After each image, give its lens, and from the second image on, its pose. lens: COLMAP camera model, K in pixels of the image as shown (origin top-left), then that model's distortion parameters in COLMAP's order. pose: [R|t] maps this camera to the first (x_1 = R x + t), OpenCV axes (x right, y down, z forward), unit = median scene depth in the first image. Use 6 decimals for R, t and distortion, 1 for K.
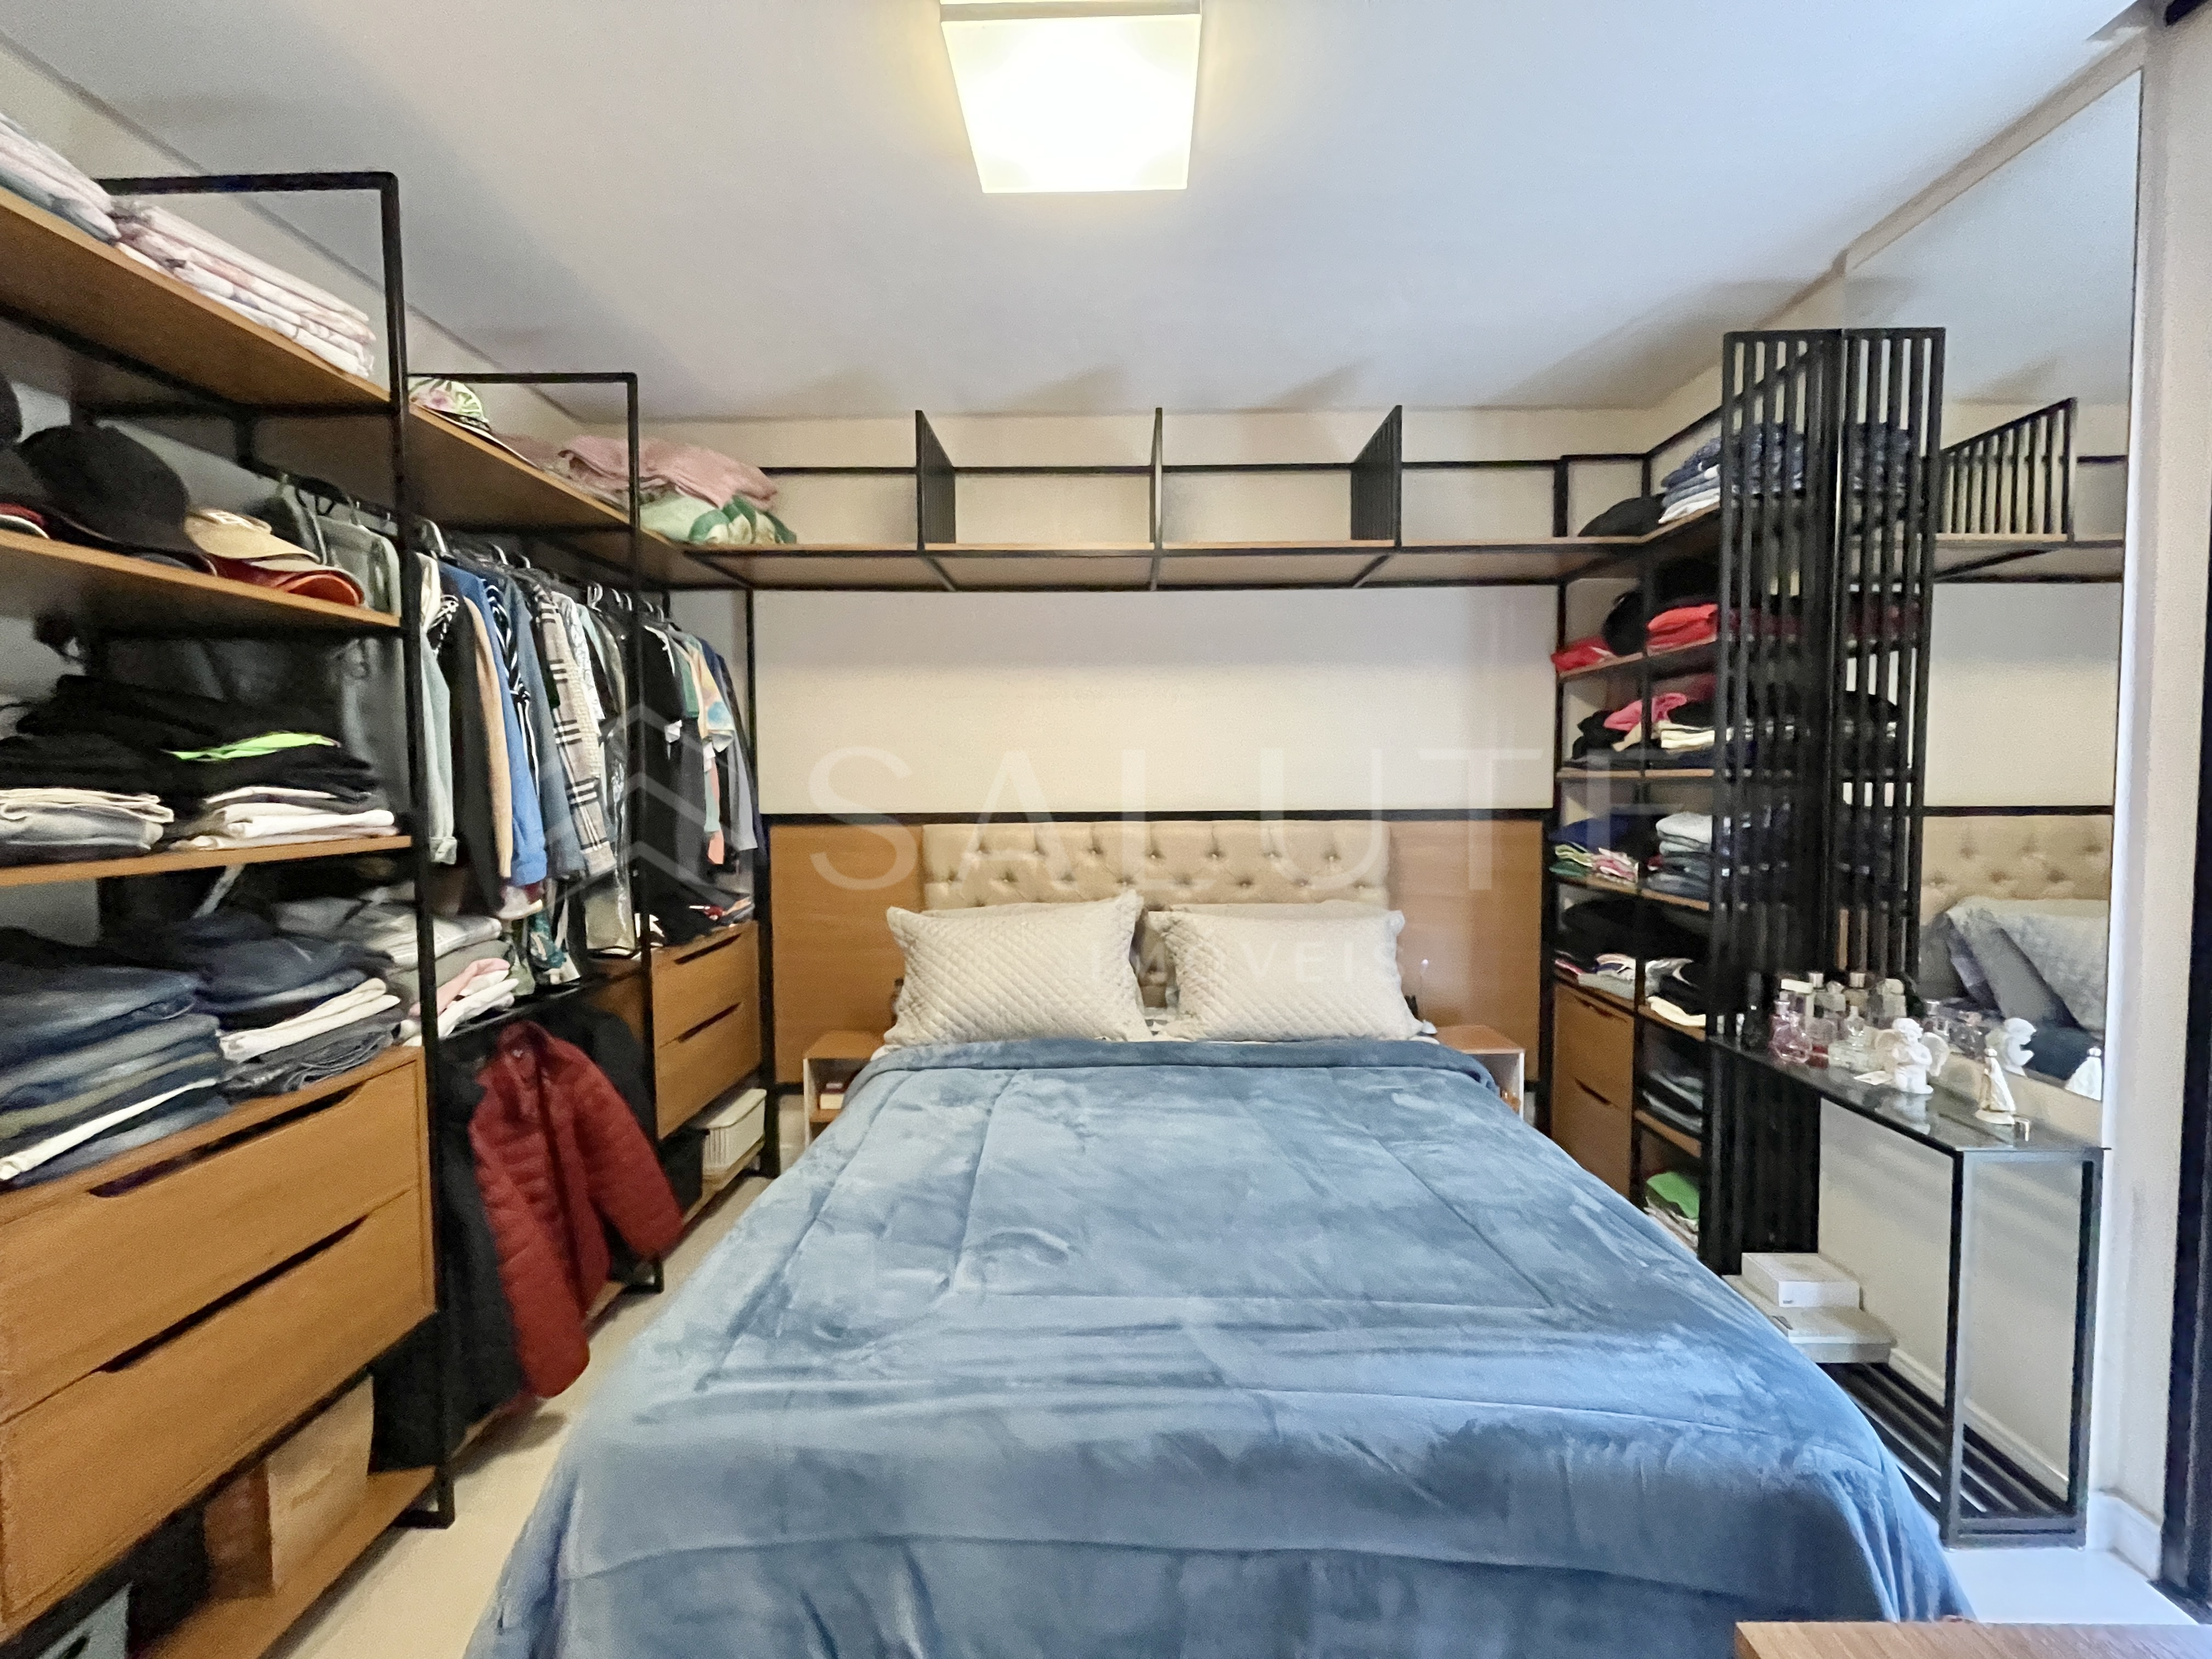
lens RADIAL K [[889.6, 0, 1111.1], [0, 889.6, 813.7], [0, 0, 1]] dist [-0.002421, -0.001131]
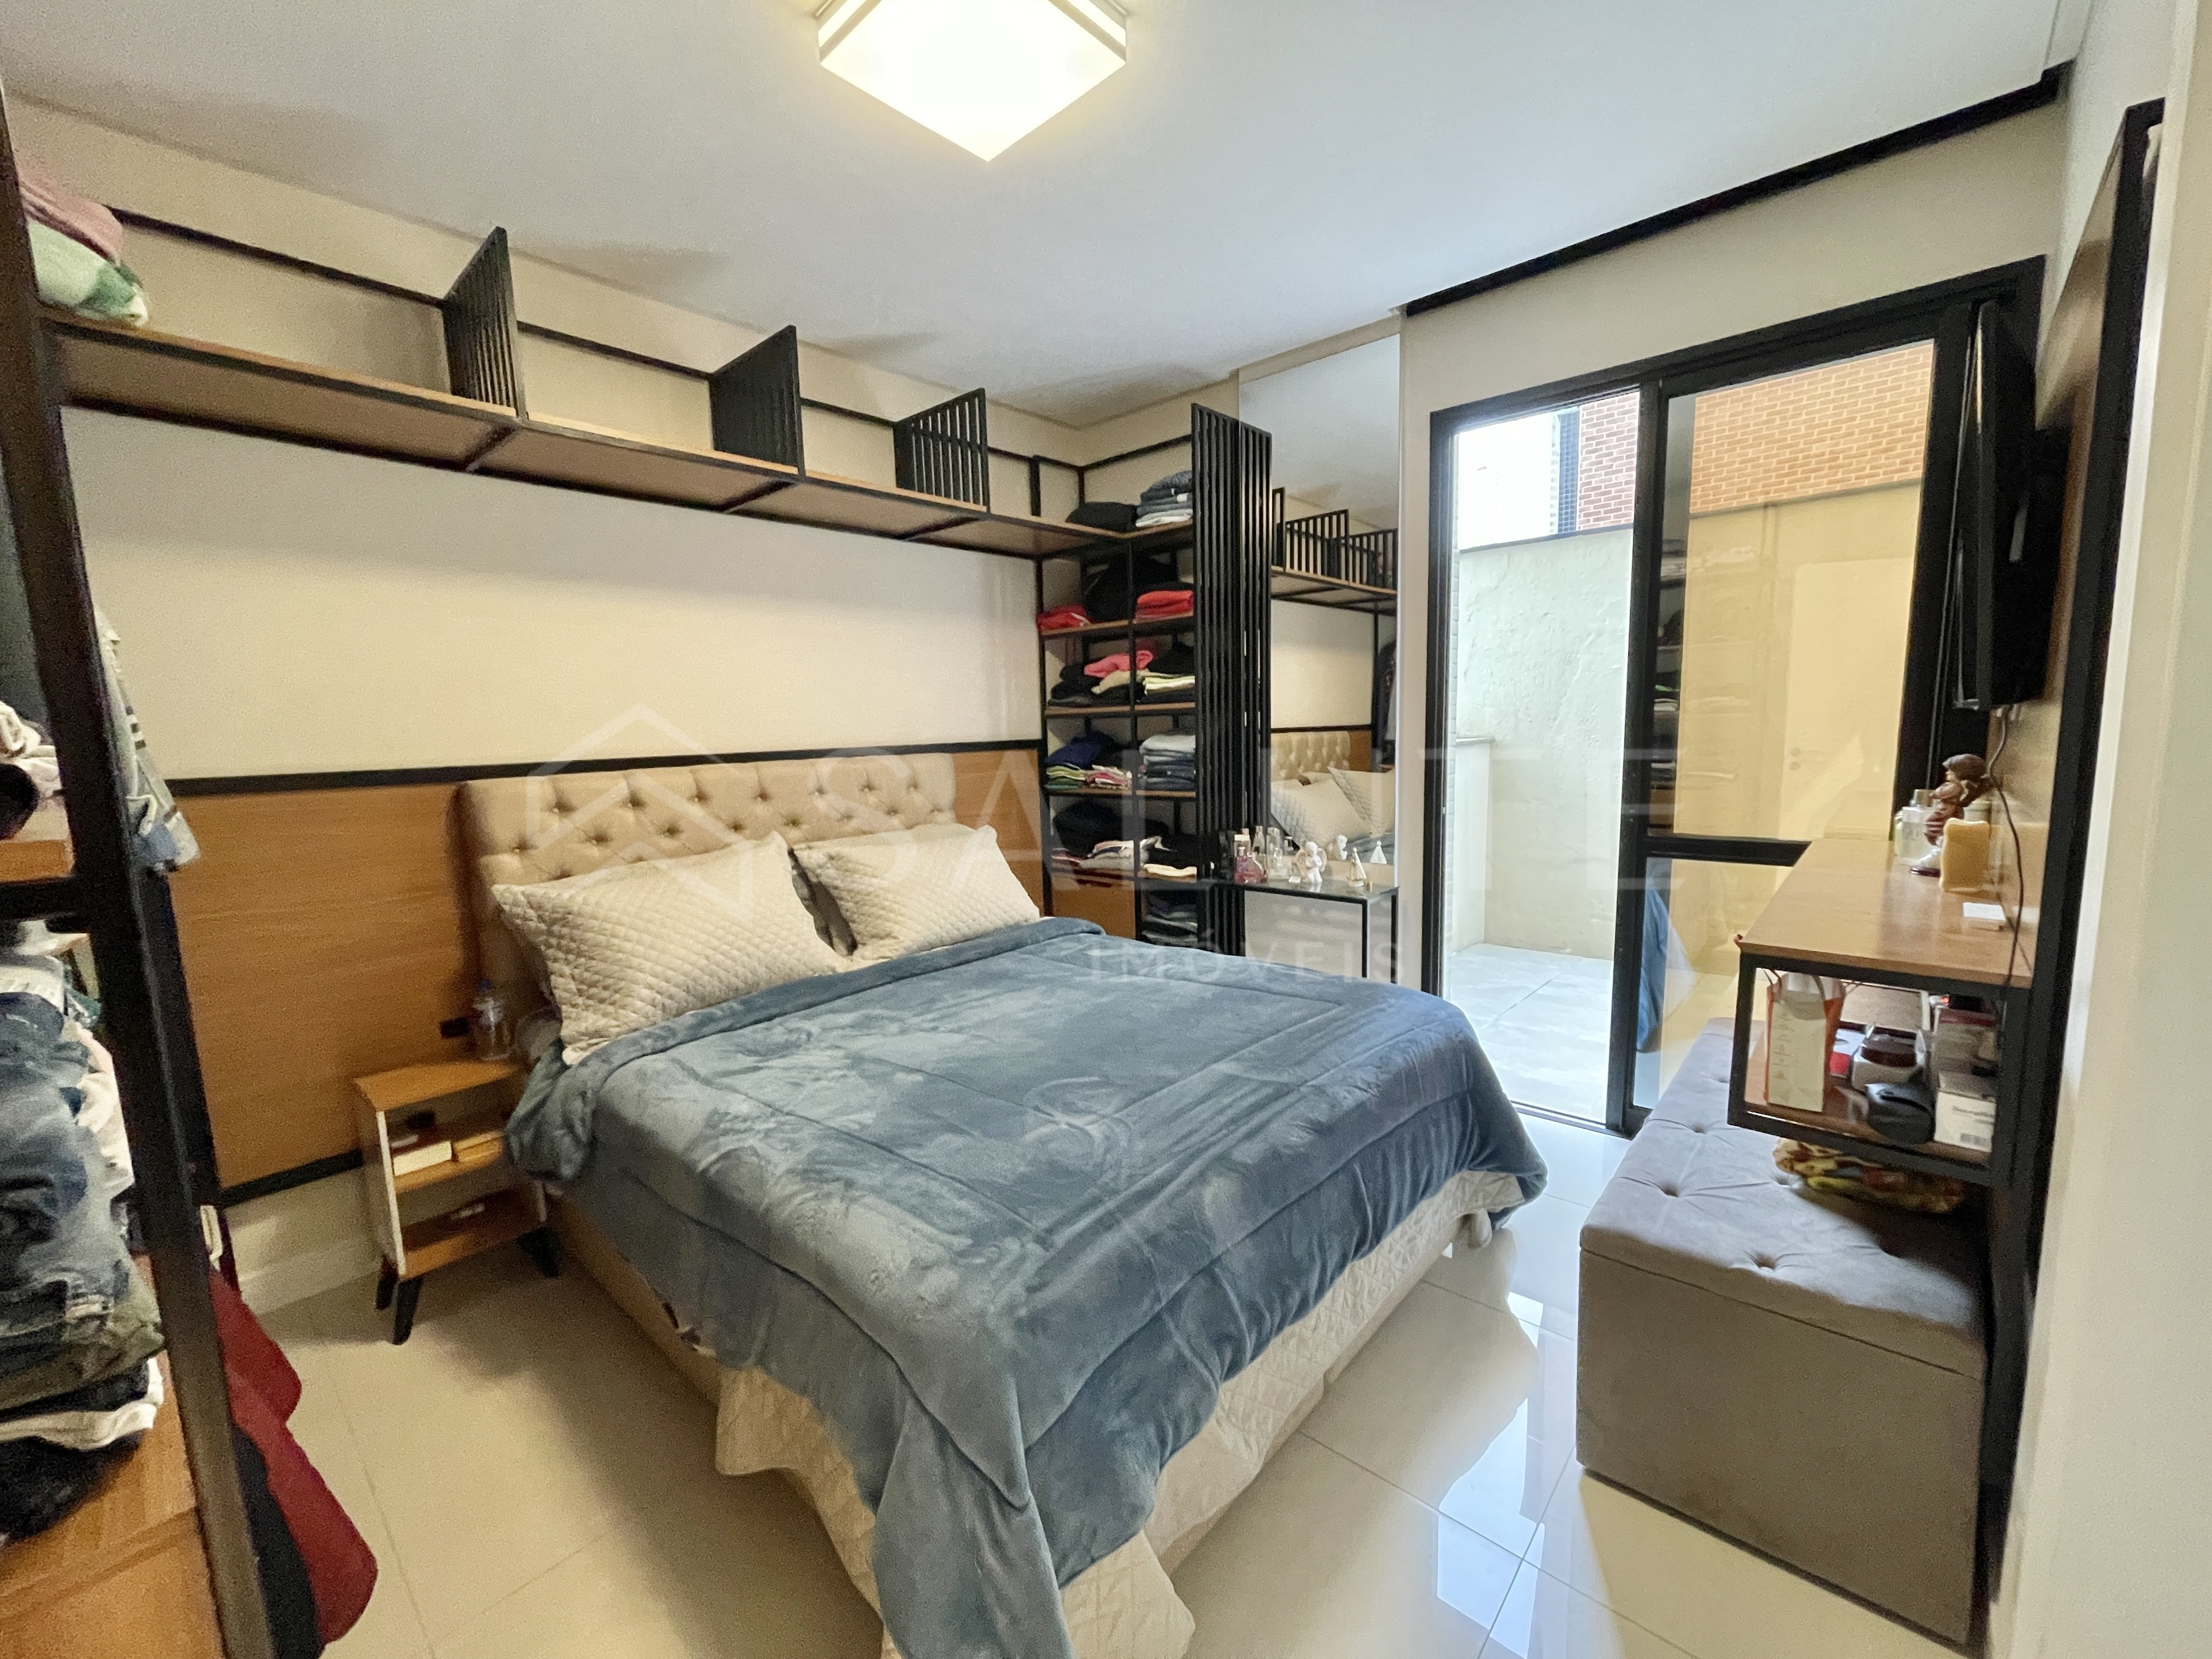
lens RADIAL K [[889.6, 0, 1090.4], [0, 889.6, 838.8], [0, 0, 1]] dist [-0.002421, -0.001131]
pose [[0.667857, -0.109915, 0.736129, -0.521201], [0.057148, 0.993689, 0.096524, 0.021747], [-0.742092, -0.022396, 0.669924, 0.108399]]
